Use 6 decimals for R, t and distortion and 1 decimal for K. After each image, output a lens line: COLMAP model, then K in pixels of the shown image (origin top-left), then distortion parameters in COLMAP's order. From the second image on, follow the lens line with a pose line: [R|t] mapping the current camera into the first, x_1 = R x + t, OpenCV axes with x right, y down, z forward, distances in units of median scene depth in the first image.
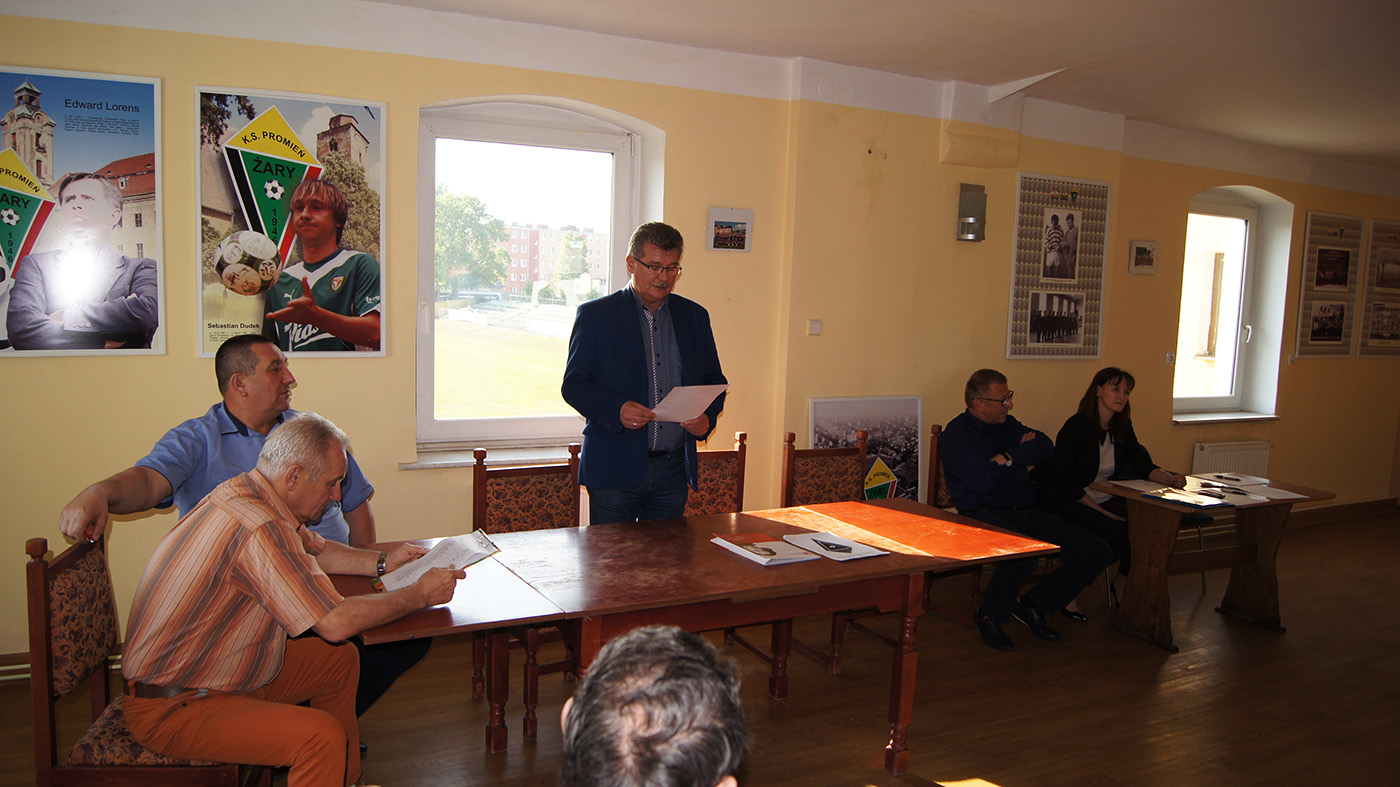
lens RADIAL K [[1083.0, 0, 701.5], [0, 1083.0, 396.8], [0, 0, 1]] dist [-0.086306, 0.014665]
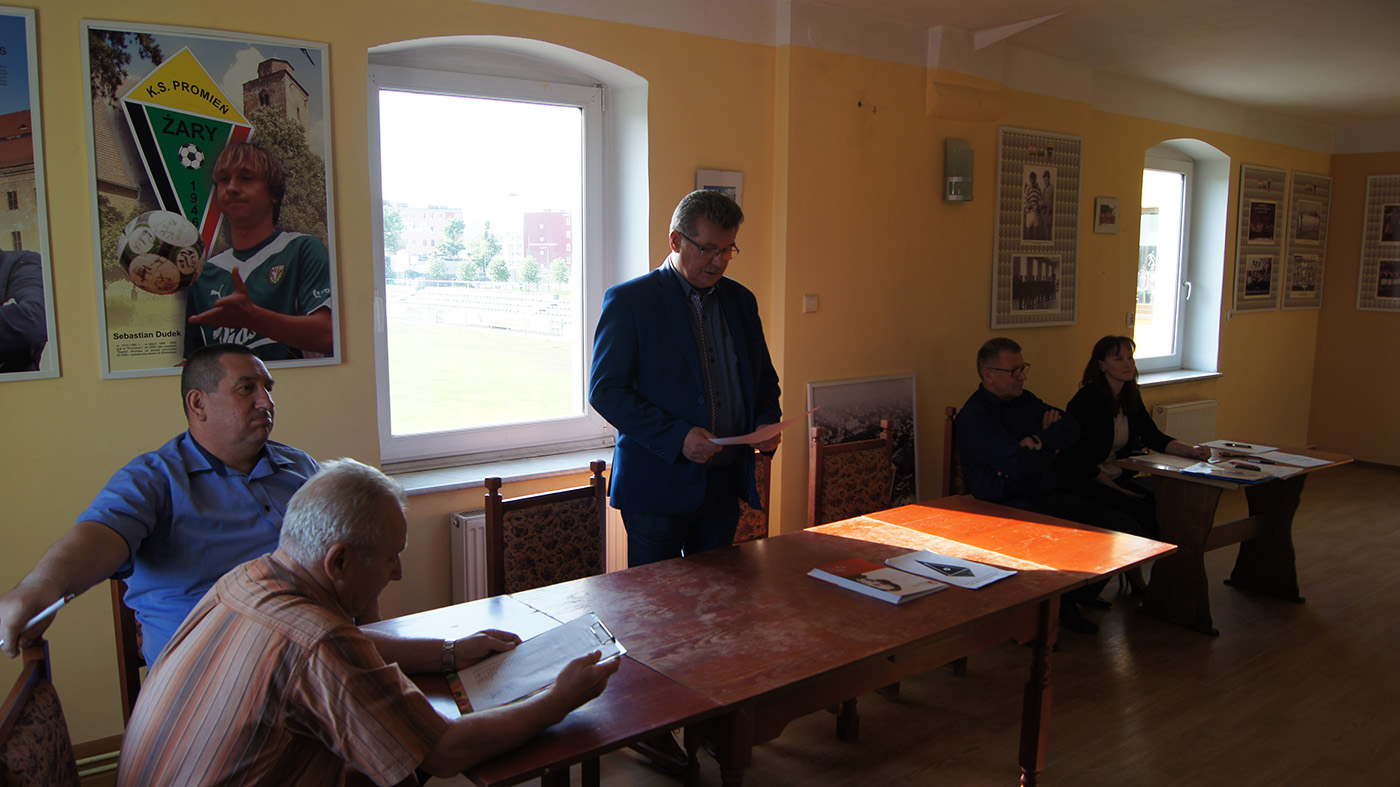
lens RADIAL K [[1083.0, 0, 698.2], [0, 1083.0, 396.0], [0, 0, 1]] dist [-0.086306, 0.014665]
pose [[0.985909, -0.052529, 0.158824, -0.164509], [0.048130, 0.998347, 0.031418, -0.026437], [-0.160211, -0.023331, 0.986807, 0.174120]]
